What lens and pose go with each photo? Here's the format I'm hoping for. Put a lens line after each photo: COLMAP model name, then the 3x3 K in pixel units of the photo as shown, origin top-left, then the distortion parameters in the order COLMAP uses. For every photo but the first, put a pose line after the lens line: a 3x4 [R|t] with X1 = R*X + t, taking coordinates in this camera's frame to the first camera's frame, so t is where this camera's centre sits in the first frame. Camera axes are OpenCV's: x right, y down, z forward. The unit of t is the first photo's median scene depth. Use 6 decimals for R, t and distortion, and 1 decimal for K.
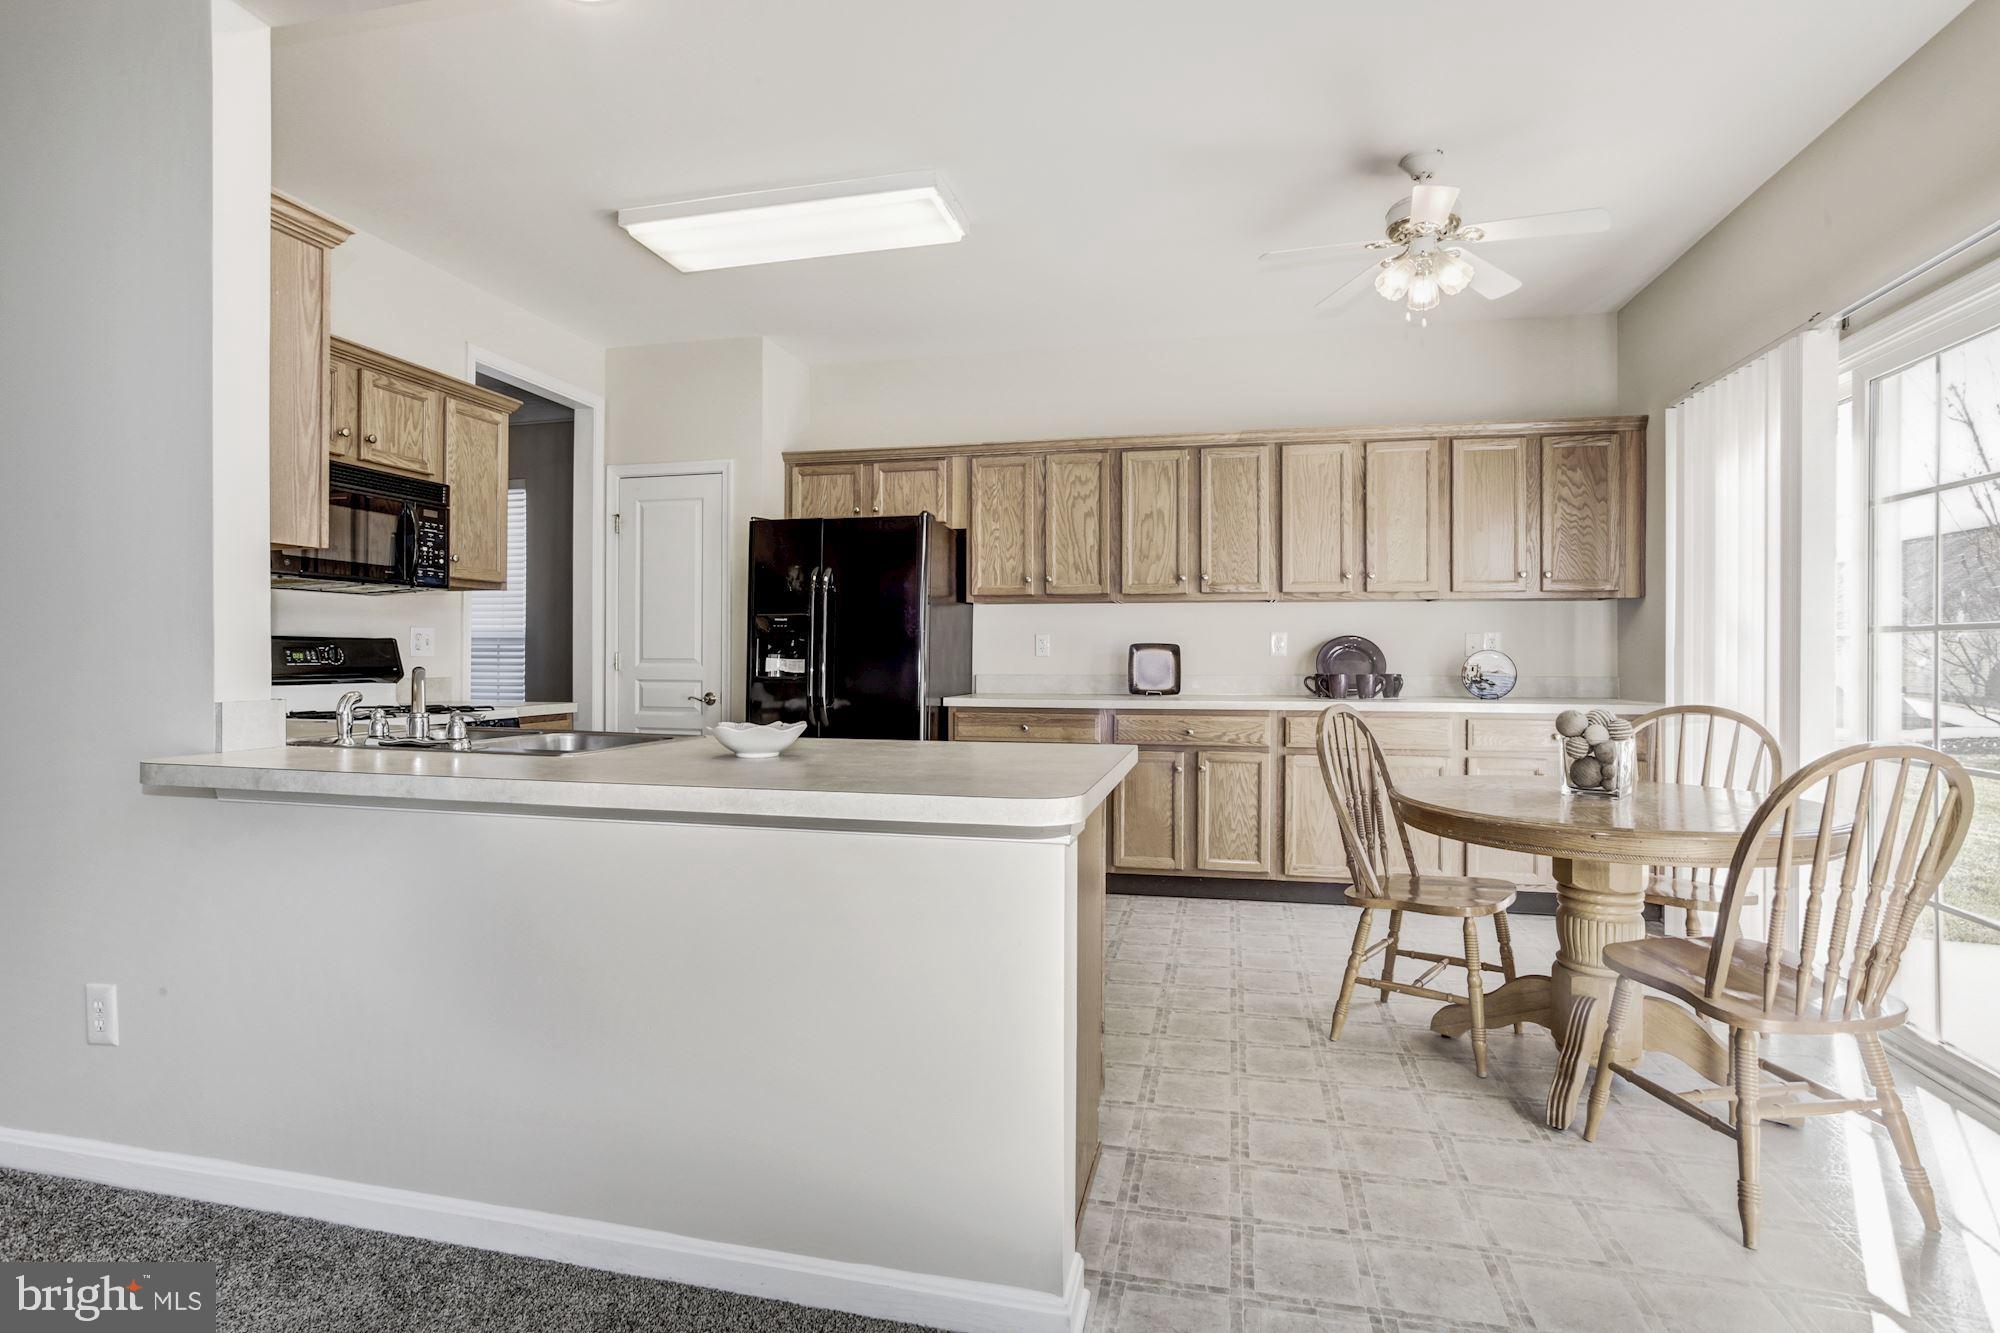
lens RADIAL K [[1042.7, 0, 998.1], [0, 1042.7, 658.8], [0, 0, 1]] dist [-0.019190, 0.003855]
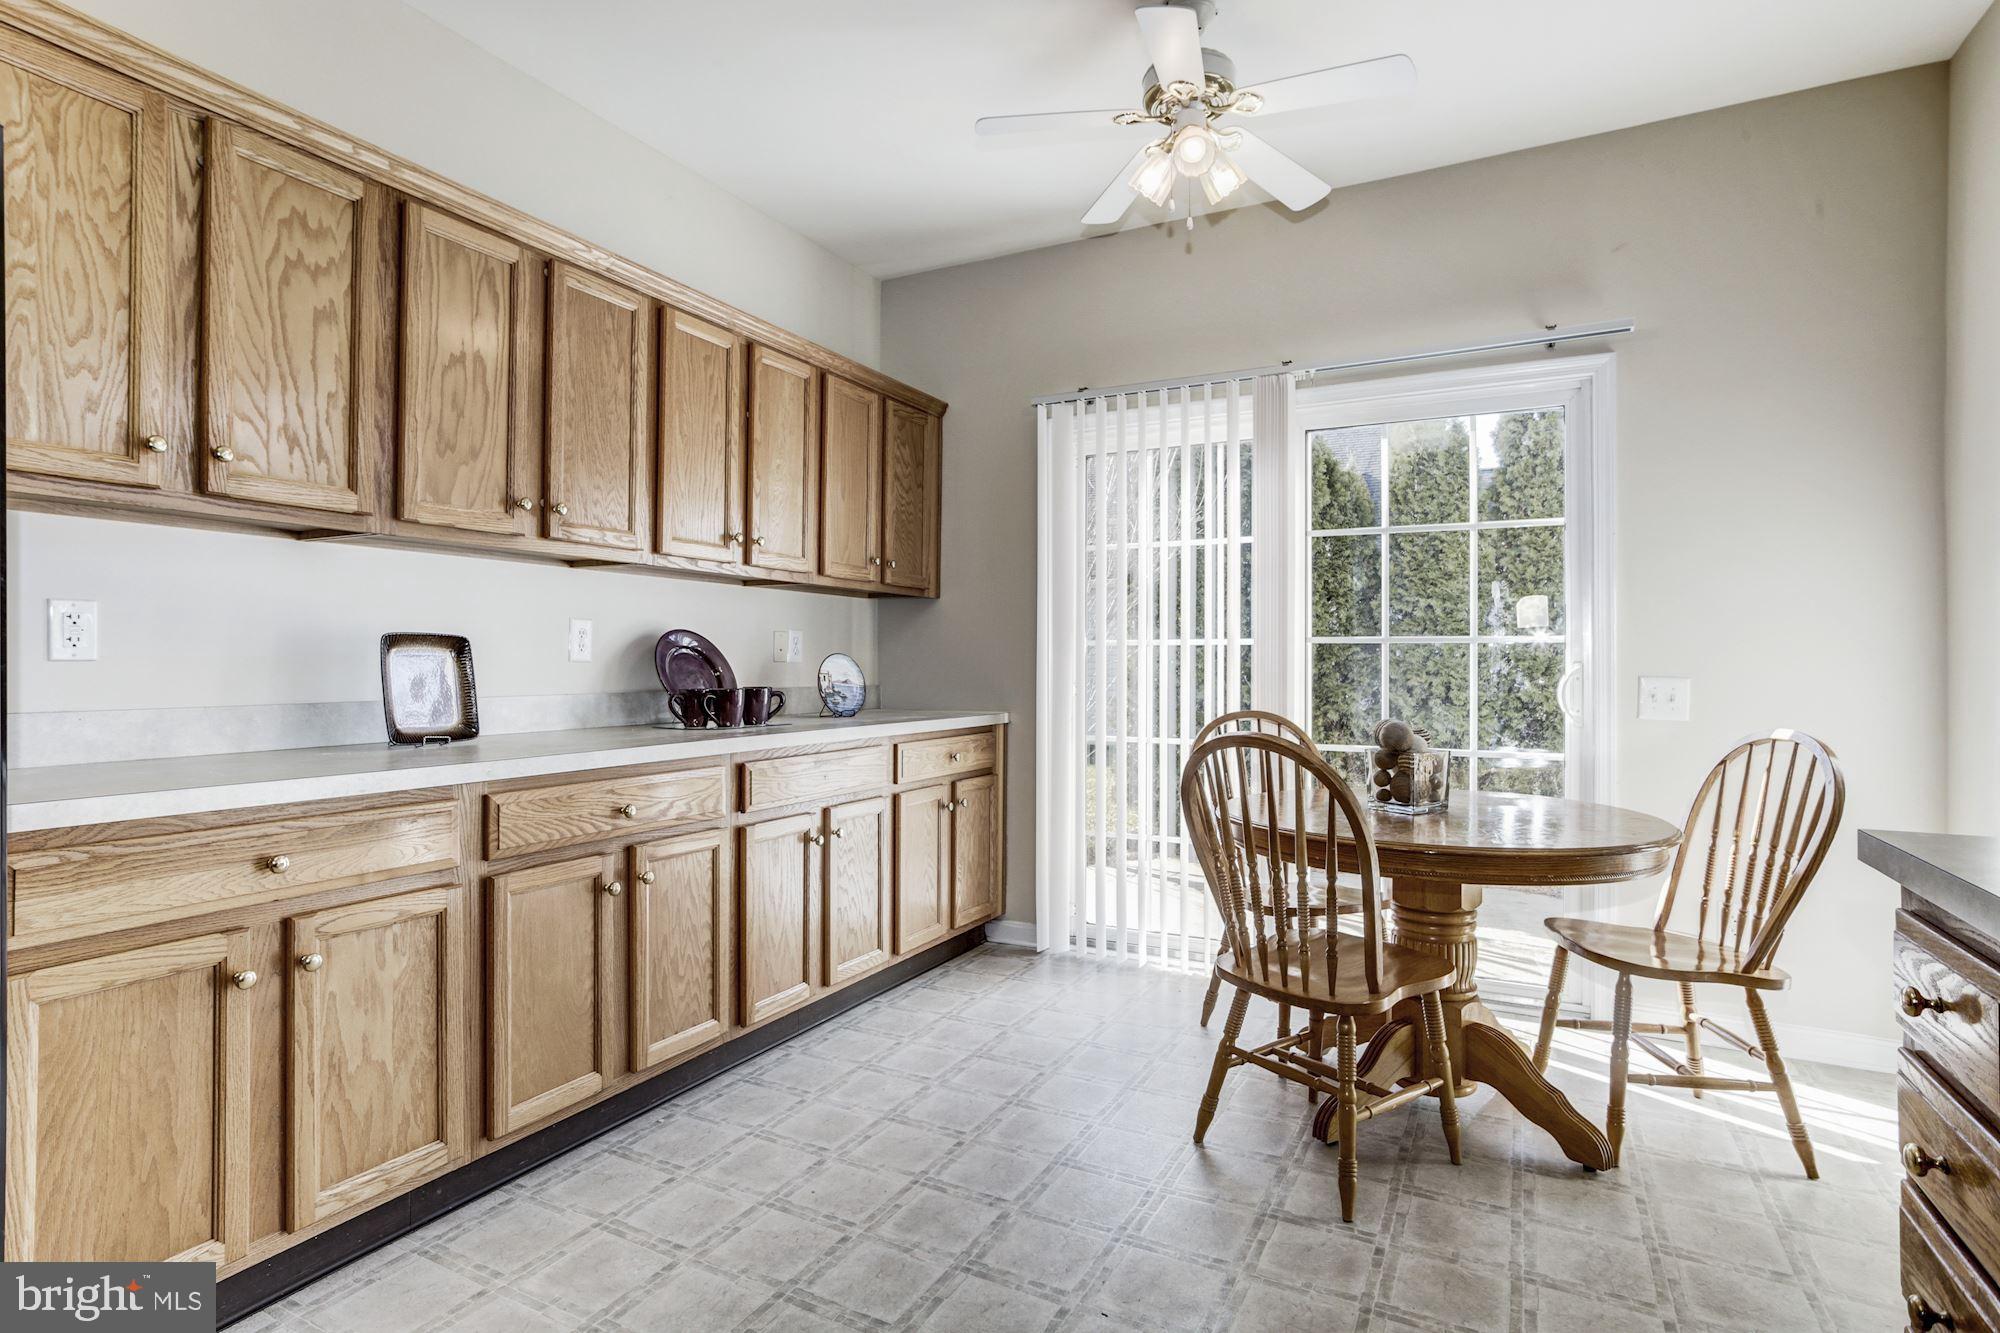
lens RADIAL K [[1042.7, 0, 998.4], [0, 1042.7, 656.1], [0, 0, 1]] dist [-0.019190, 0.003855]
pose [[0.238130, 0.004755, 0.971222, -0.264627], [-0.000653, 0.999989, -0.004736, -0.002936], [-0.971233, 0.000494, 0.238131, 0.698283]]
